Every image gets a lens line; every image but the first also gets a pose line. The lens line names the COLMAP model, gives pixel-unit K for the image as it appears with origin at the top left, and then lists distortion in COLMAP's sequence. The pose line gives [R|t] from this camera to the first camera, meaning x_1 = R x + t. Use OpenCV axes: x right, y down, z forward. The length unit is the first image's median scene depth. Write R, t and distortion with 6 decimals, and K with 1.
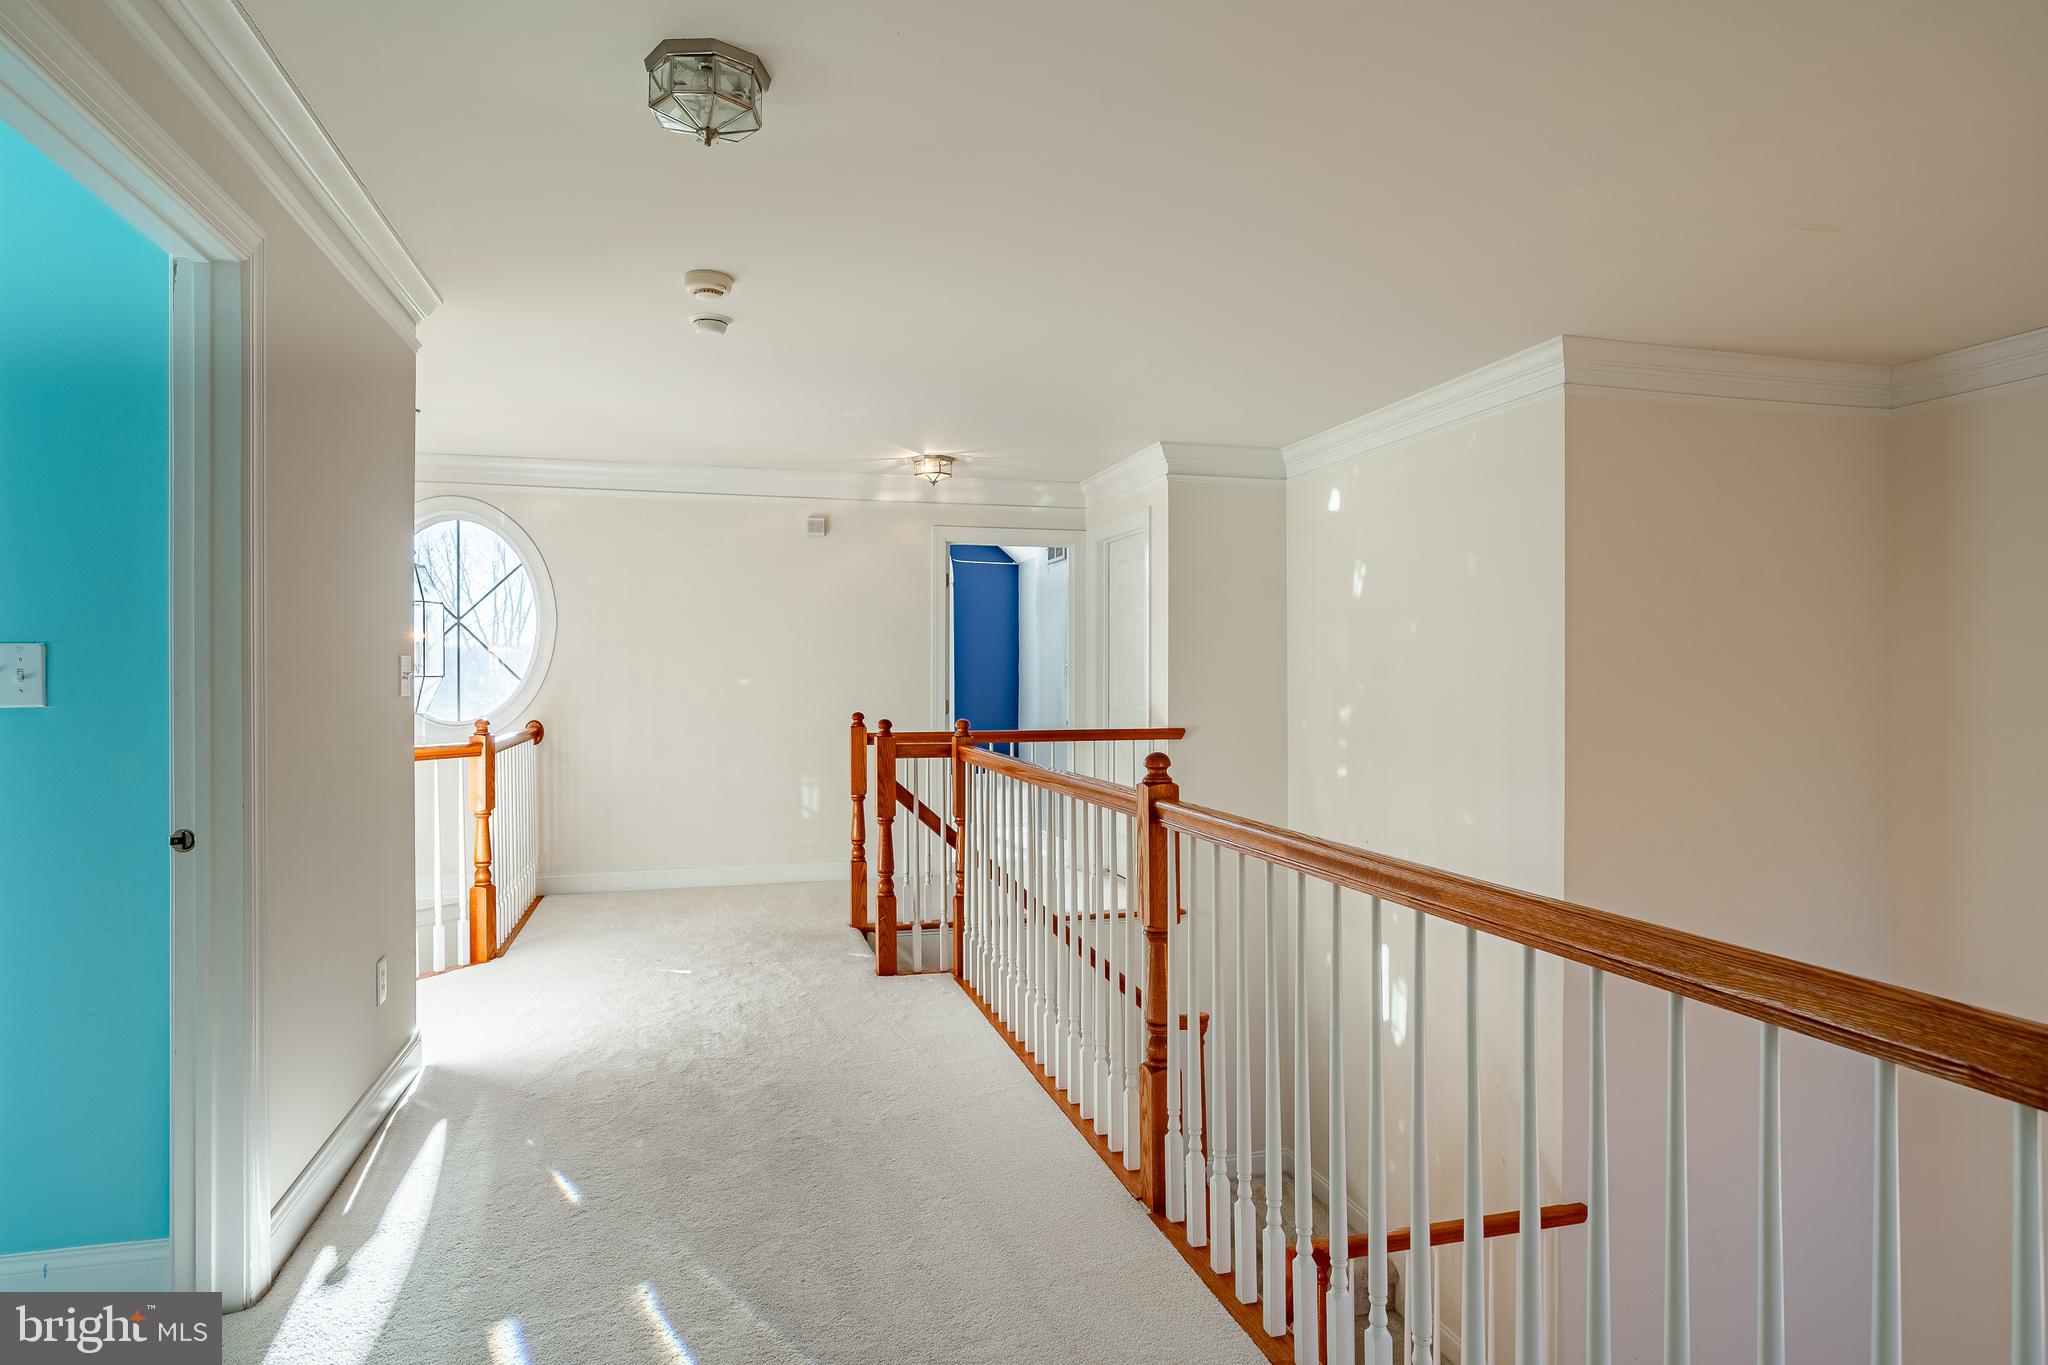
lens RADIAL K [[1168.9, 0, 1024.0], [0, 1168.9, 682.5], [0, 0, 1]] dist [0.000120, 0.000006]
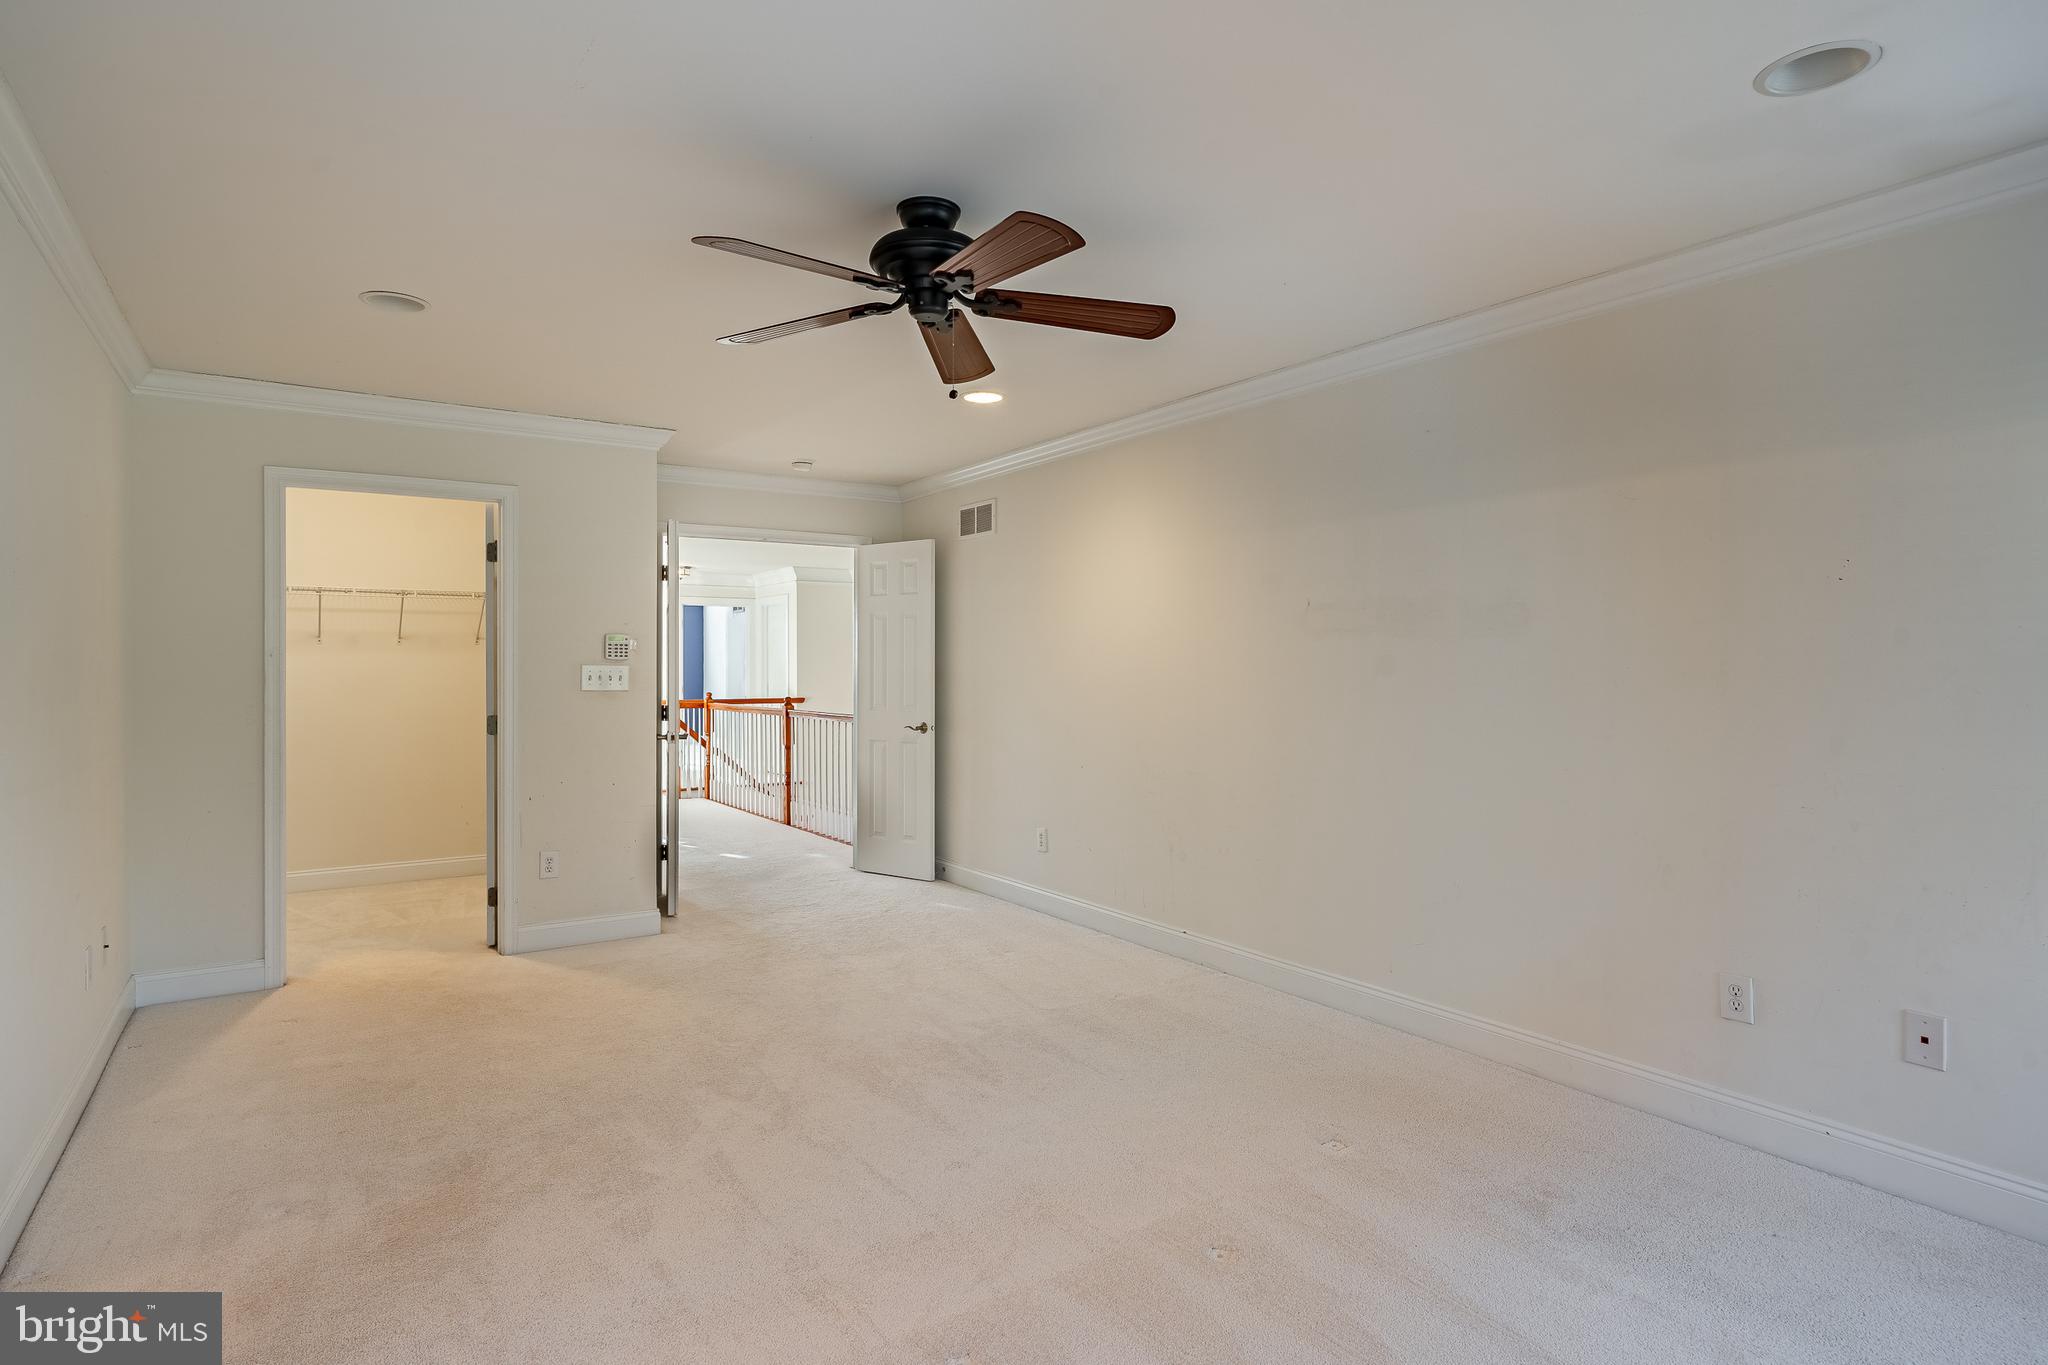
lens RADIAL K [[1085.9, 0, 1016.3], [0, 1085.9, 676.3], [0, 0, 1]] dist [-0.000210, -0.000693]
pose [[0.952293, -0.005990, 0.305128, -0.100355], [0.003075, 0.999945, 0.010032, -0.019406], [-0.305171, -0.008615, 0.952259, -1.015713]]
